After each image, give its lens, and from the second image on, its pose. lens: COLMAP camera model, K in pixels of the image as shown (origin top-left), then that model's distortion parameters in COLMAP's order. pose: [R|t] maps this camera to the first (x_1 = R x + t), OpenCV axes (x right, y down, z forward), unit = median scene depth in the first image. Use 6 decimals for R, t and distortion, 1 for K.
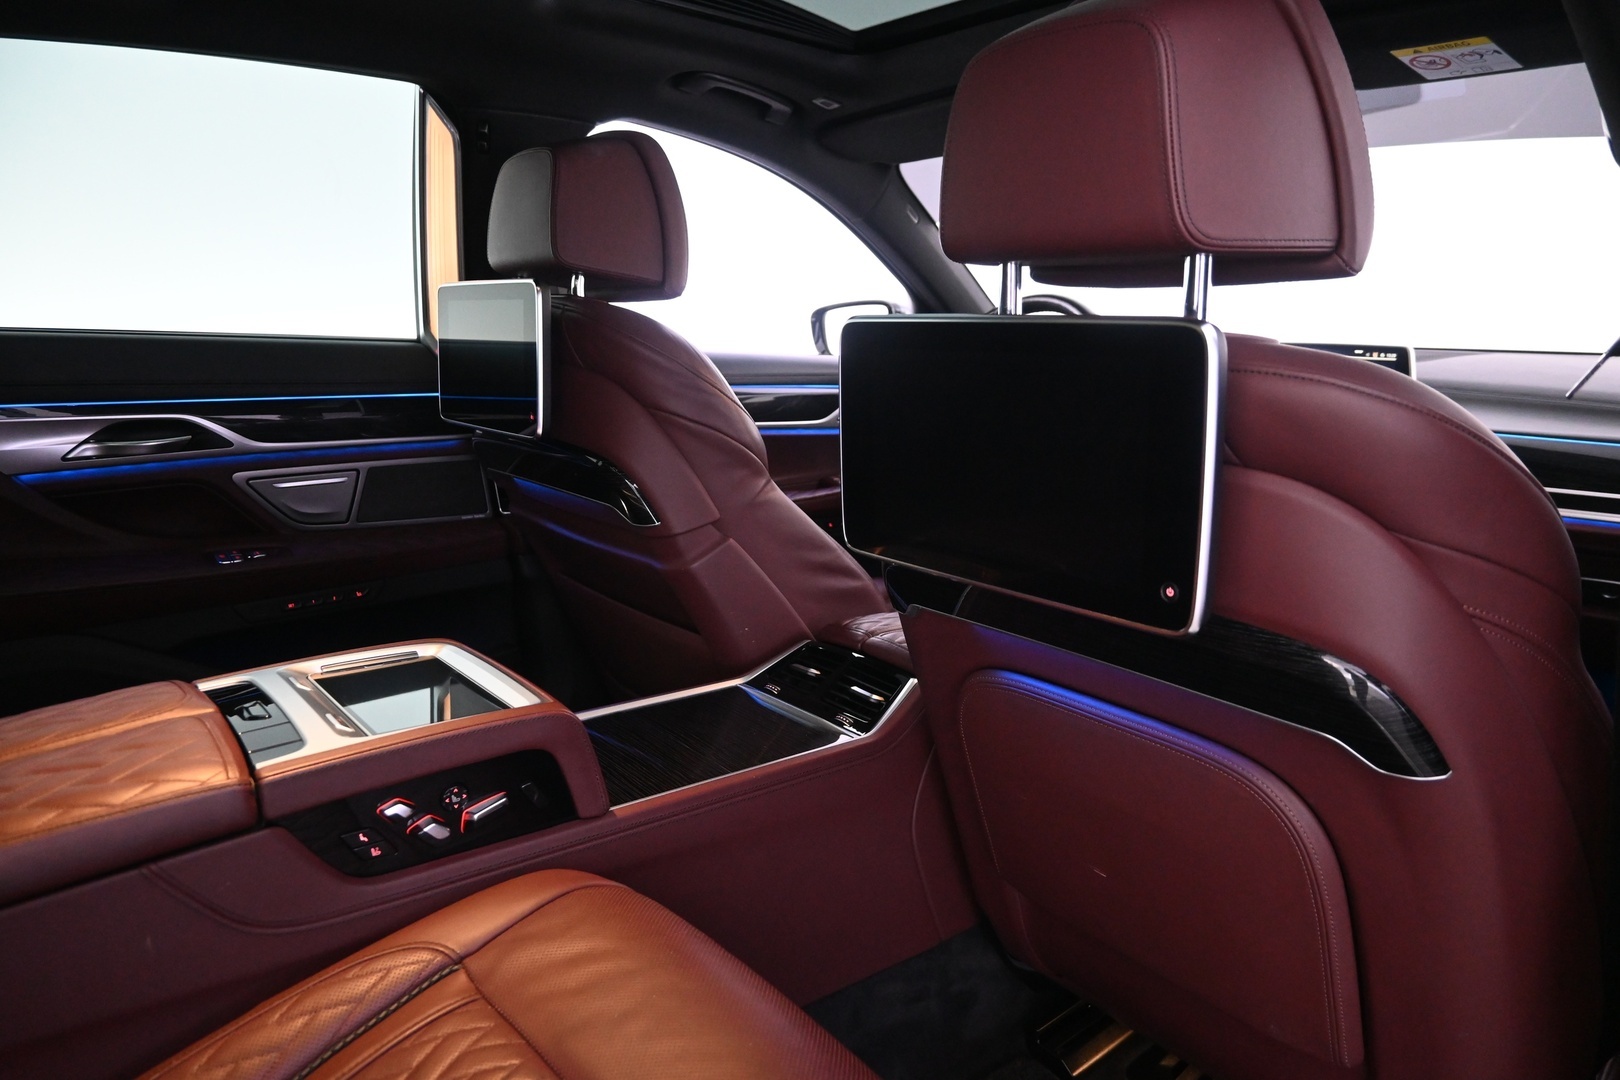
lens RADIAL K [[1106.8, 0, 814.9], [0, 1106.8, 538.7], [0, 0, 1]] dist [0.002198, -0.004611]
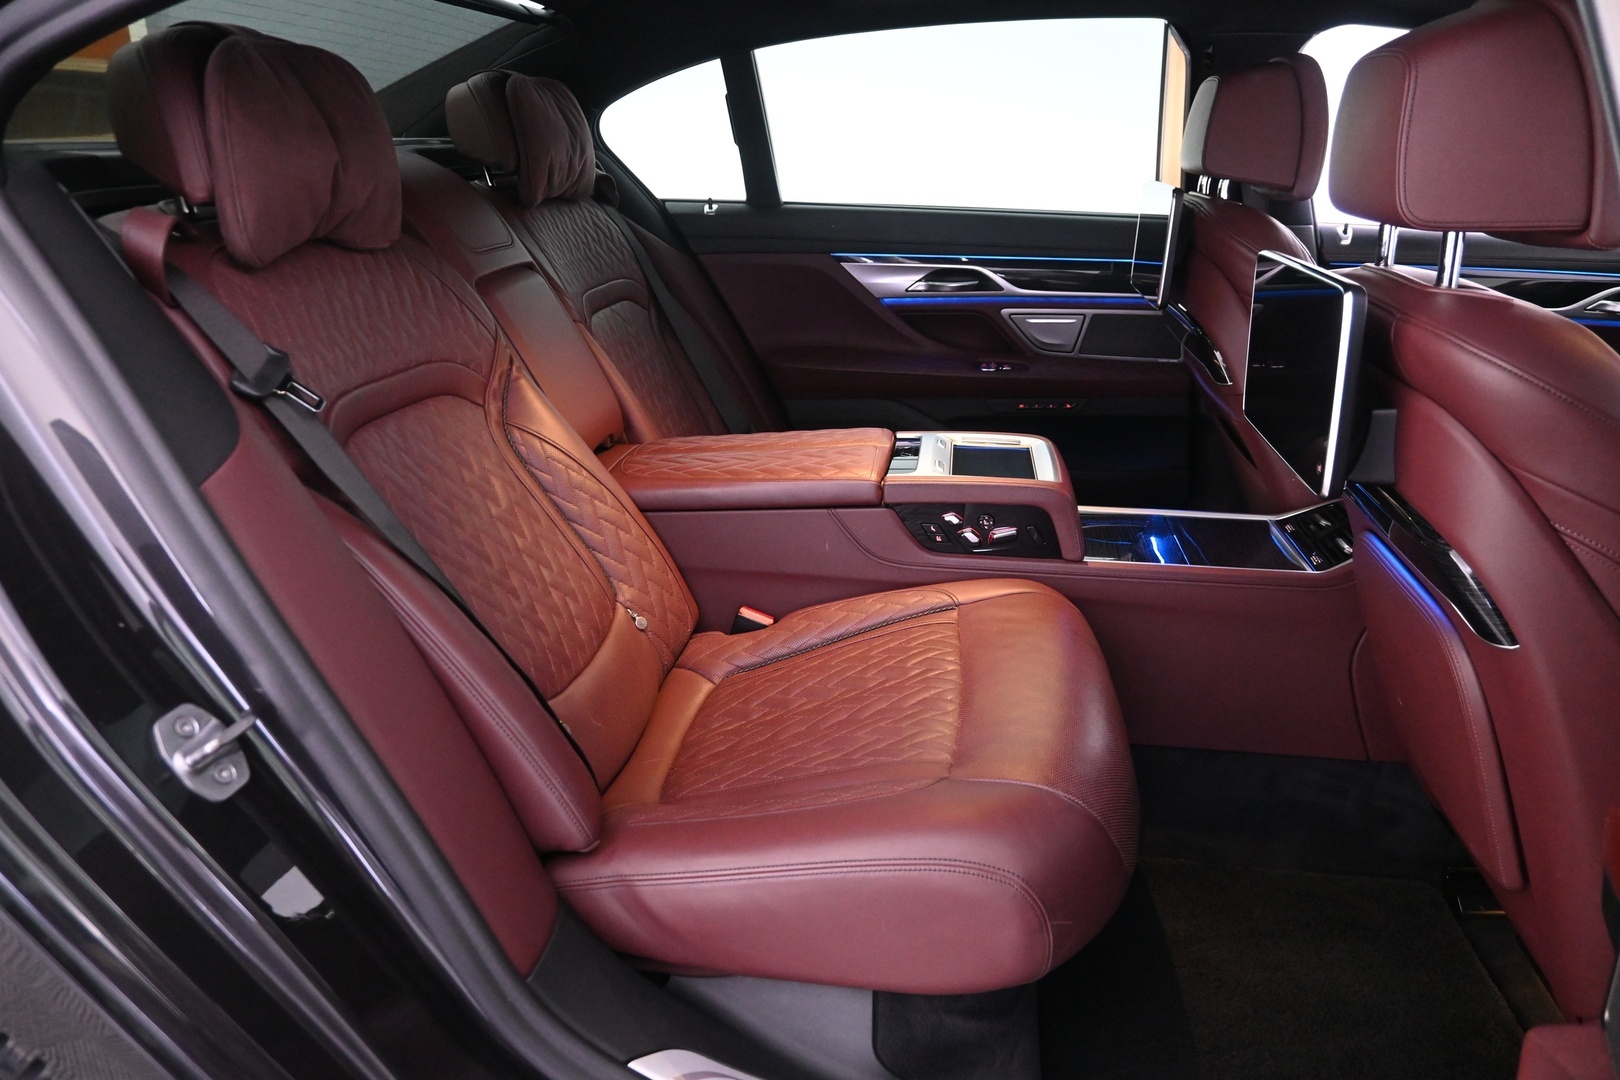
lens RADIAL K [[1106.8, 0, 814.9], [0, 1106.8, 538.7], [0, 0, 1]] dist [0.002198, -0.004611]
pose [[0.696465, 0.238136, -0.676925, 0.383803], [-0.134388, 0.969925, 0.202944, -0.030616], [0.704895, -0.050372, 0.707521, -0.232250]]
